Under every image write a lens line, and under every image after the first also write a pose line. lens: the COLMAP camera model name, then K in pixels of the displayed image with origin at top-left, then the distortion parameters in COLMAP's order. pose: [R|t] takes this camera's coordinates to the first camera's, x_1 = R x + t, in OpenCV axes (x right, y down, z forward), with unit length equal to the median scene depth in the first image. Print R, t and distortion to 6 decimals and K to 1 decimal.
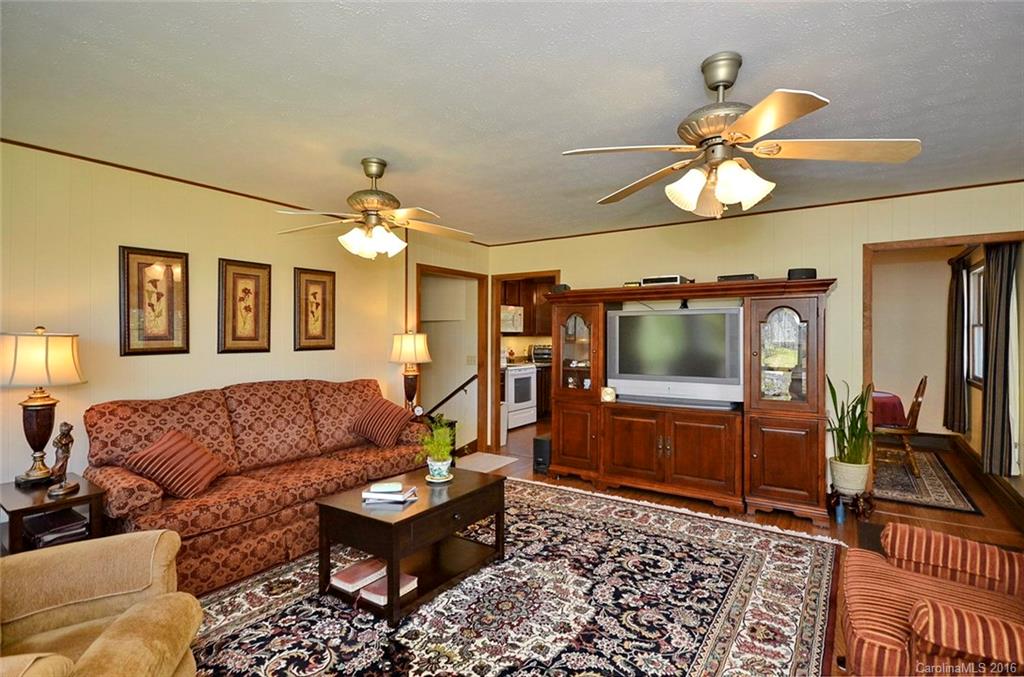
lens RADIAL K [[515.7, 0, 513.5], [0, 515.7, 338.3], [0, 0, 1]] dist [0.017998, -0.001190]
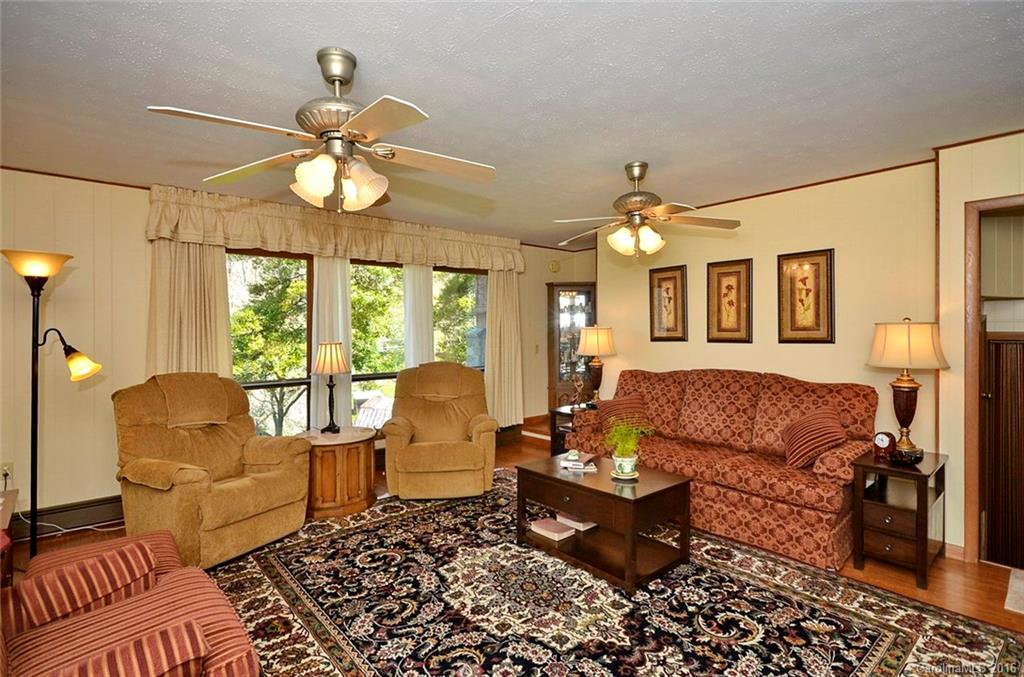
lens RADIAL K [[515.7, 0, 514.6], [0, 515.7, 334.3], [0, 0, 1]] dist [0.000041, 0.000927]
pose [[-0.276125, 0.013069, -0.961033, 0.771422], [0.004885, 0.999914, 0.012194, -0.006533], [0.961109, -0.001327, -0.276165, 0.982349]]
